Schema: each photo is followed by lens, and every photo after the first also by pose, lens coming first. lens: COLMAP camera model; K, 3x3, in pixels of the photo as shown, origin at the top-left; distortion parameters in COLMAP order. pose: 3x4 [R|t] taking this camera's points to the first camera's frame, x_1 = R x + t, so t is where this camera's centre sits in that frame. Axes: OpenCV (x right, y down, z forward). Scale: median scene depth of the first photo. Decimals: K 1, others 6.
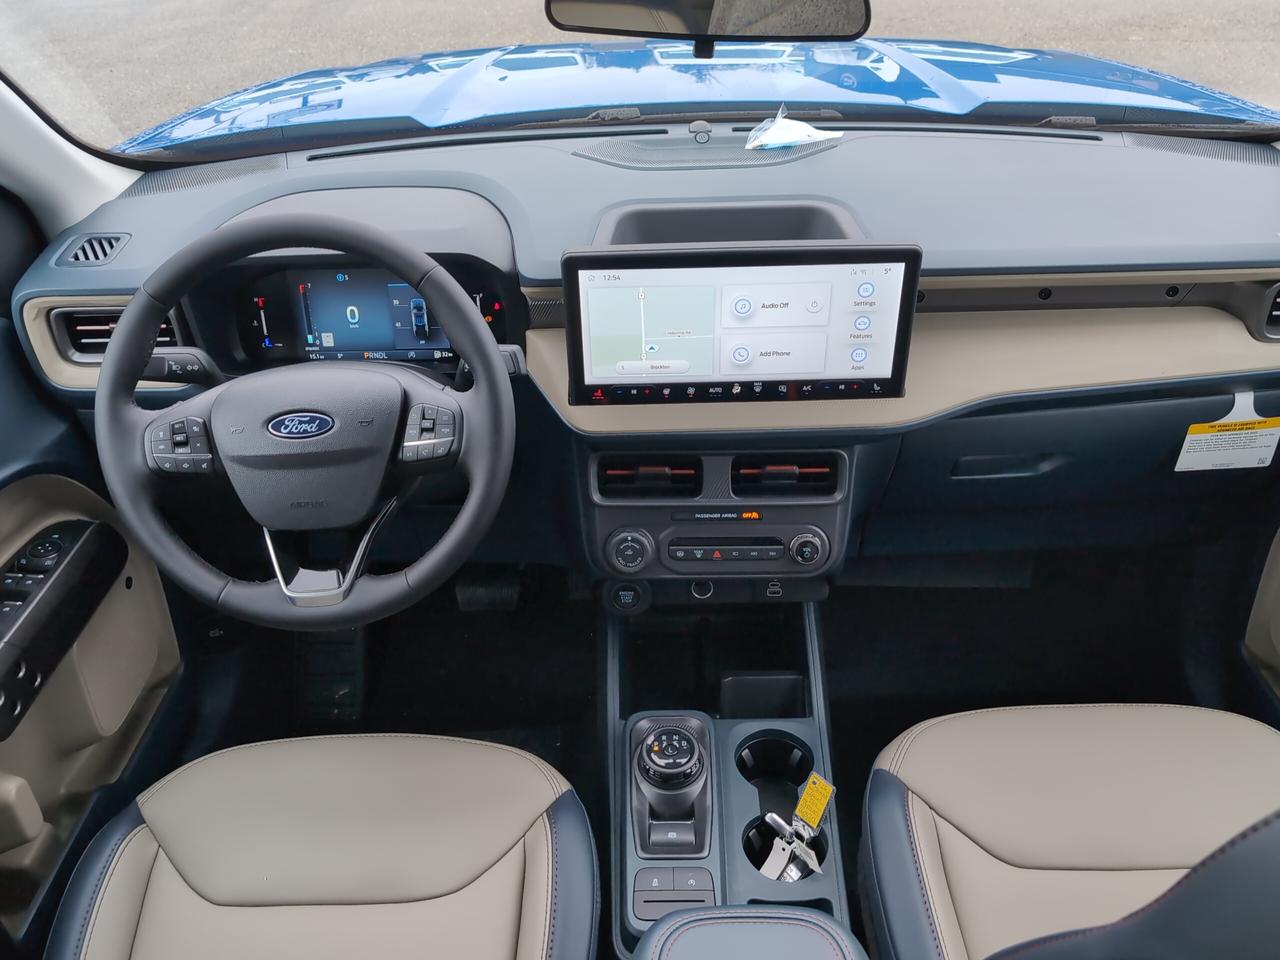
lens RADIAL K [[1015.6, 0, 665.5], [0, 1015.6, 481.3], [0, 0, 1]] dist [-0.004526, -0.005063]
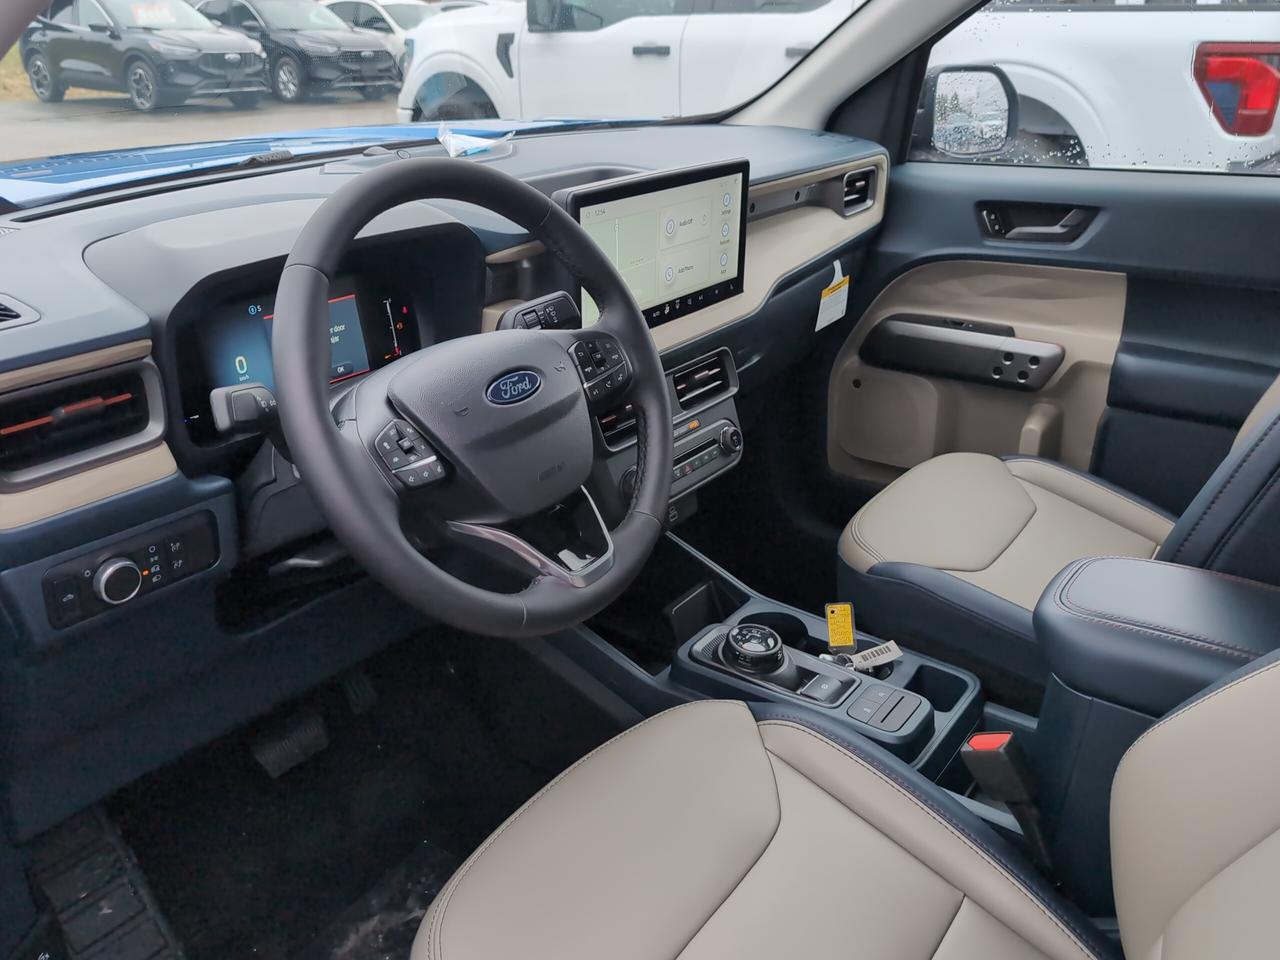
lens RADIAL K [[1015.6, 0, 665.5], [0, 1015.6, 481.3], [0, 0, 1]] dist [-0.004526, -0.005063]
pose [[0.592491, -0.317599, 0.740328, -0.824178], [0.426597, 0.903267, 0.046089, 0.027271], [-0.683351, 0.288514, 0.670664, 0.321011]]
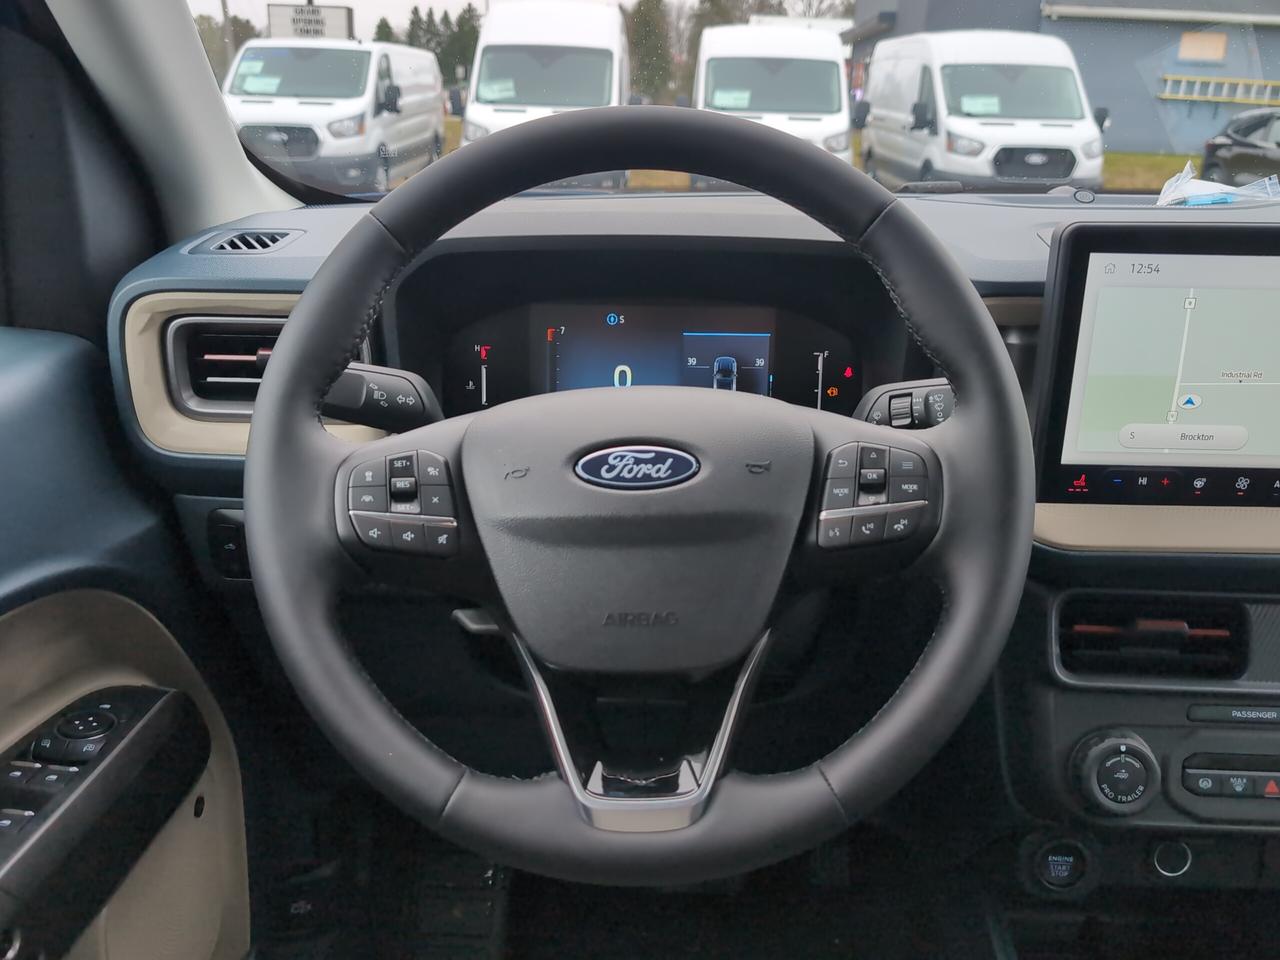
lens RADIAL K [[1079.7, 0, 689.1], [0, 1079.7, 473.3], [0, 0, 1]] dist [0.057711, -0.124517]
pose [[0.999108, 0.032434, -0.027060, -0.278494], [-0.038503, 0.962742, -0.267666, 0.084648], [0.017370, 0.268469, 0.963132, 0.406689]]
